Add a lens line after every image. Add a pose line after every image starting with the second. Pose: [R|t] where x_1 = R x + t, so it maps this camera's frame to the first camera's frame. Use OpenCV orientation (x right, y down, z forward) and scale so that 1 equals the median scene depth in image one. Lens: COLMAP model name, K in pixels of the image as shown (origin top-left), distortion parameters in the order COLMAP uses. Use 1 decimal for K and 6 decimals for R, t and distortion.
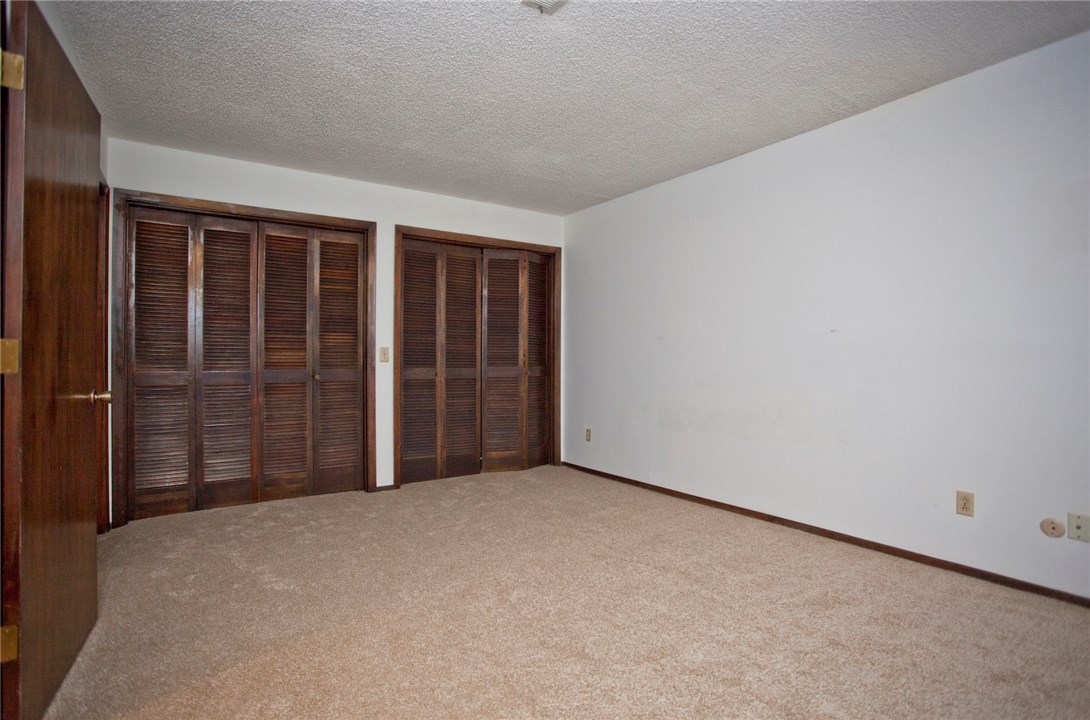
lens RADIAL K [[551.5, 0, 514.8], [0, 551.5, 356.6], [0, 0, 1]] dist [-0.037857, 0.000570]
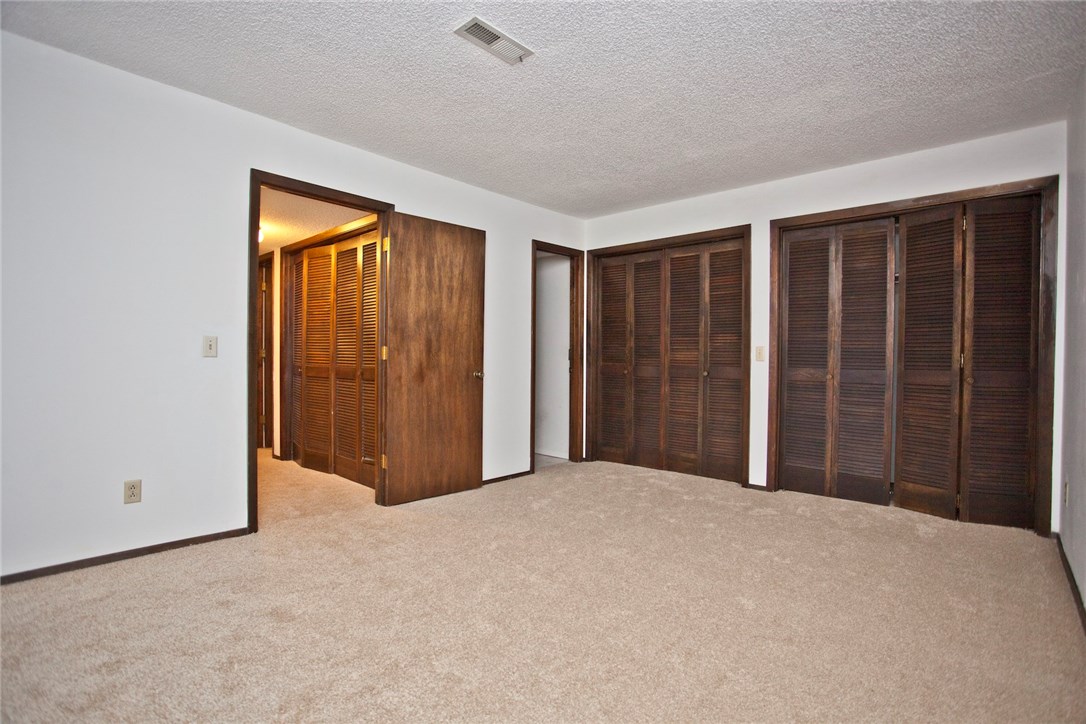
lens RADIAL K [[523.0, 0, 547.5], [0, 523.0, 361.2], [0, 0, 1]] dist [-0.077919, 0.036716]
pose [[0.248808, 0.007616, -0.968523, 0.555237], [-0.007725, 0.999953, 0.005879, 0.007299], [0.968522, 0.006019, 0.248856, 0.382129]]
